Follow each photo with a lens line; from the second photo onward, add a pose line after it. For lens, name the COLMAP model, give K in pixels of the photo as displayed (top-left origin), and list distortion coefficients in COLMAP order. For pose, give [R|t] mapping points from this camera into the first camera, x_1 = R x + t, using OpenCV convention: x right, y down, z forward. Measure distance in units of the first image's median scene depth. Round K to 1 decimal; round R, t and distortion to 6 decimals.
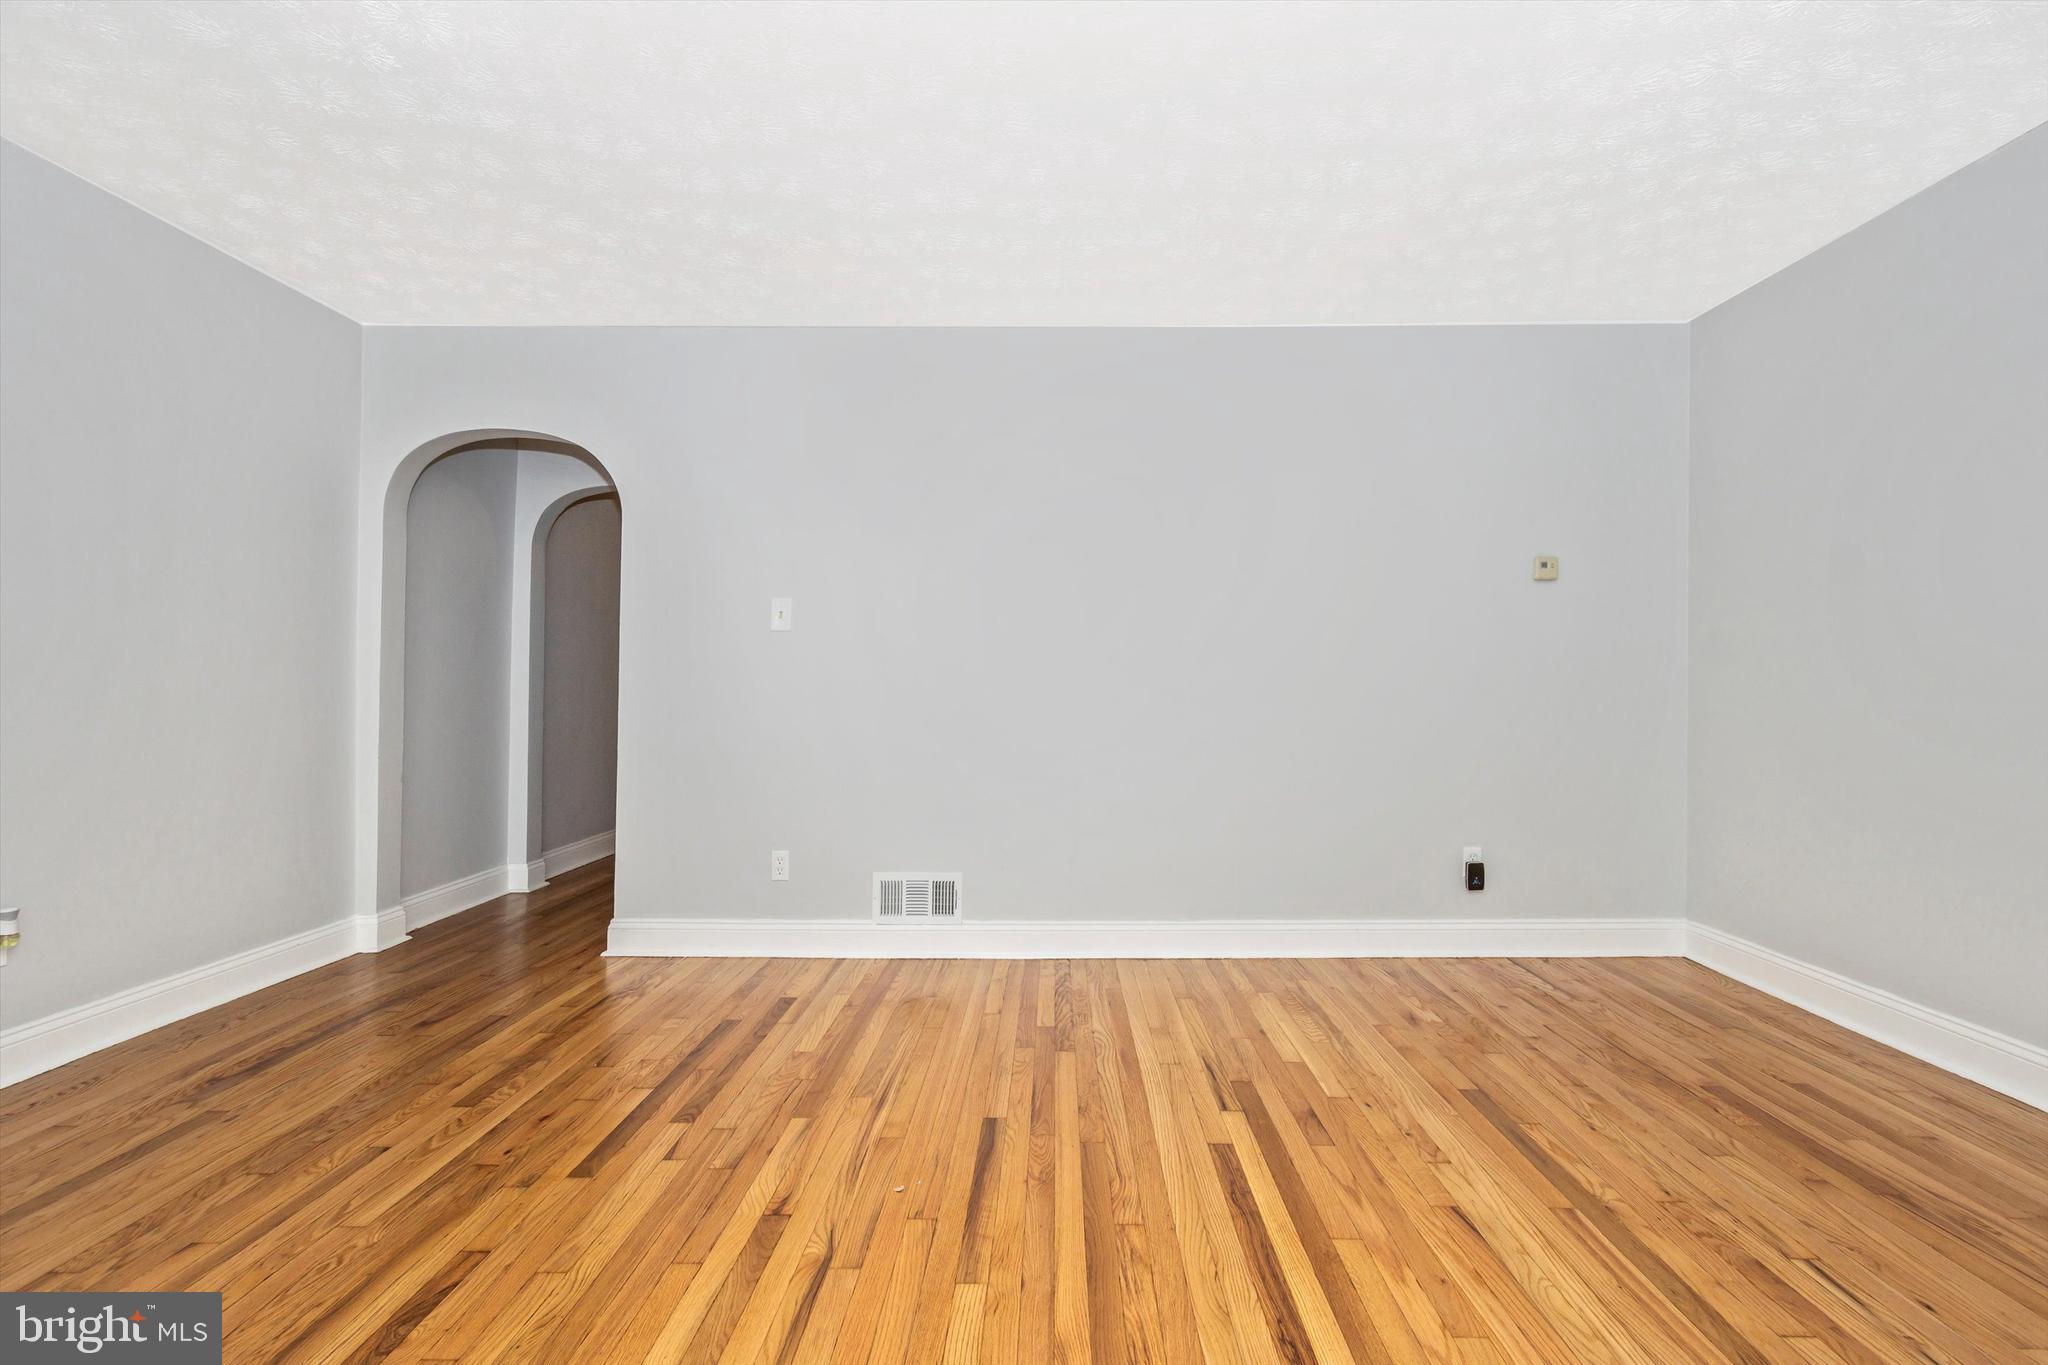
lens RADIAL K [[959.9, 0, 1035.0], [0, 959.9, 664.0], [0, 0, 1]] dist [0.006963, 0.000467]
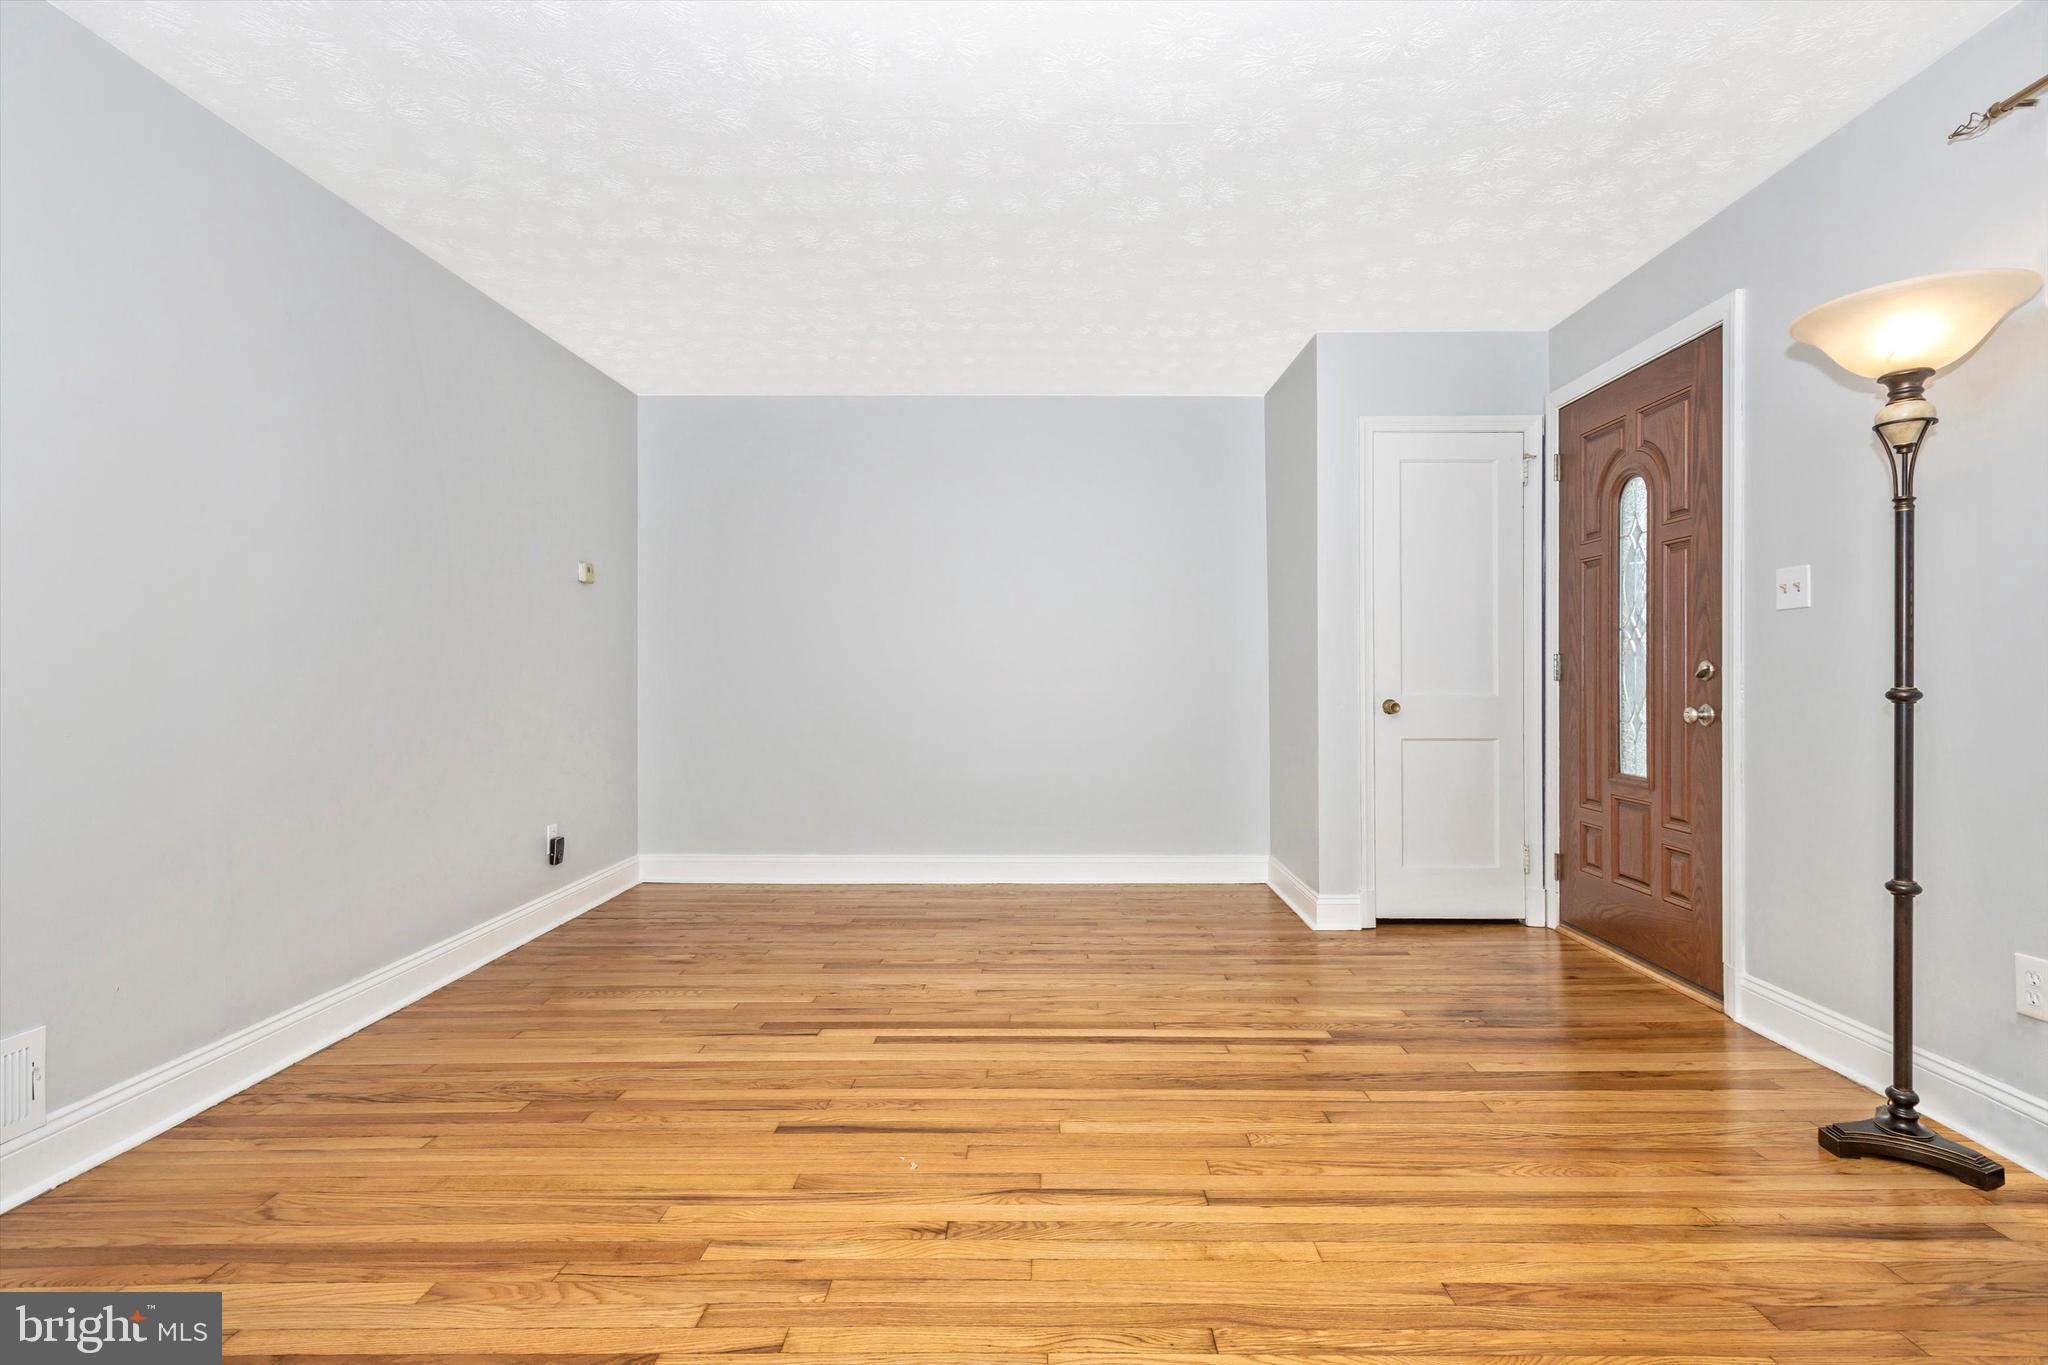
lens RADIAL K [[959.9, 0, 1035.0], [0, 959.9, 664.0], [0, 0, 1]] dist [0.006963, 0.000467]
pose [[-0.005992, 0.015182, 0.999867, -0.977689], [-0.021148, 0.999659, -0.015306, 0.026091], [-0.999758, -0.021237, -0.005669, 0.748421]]
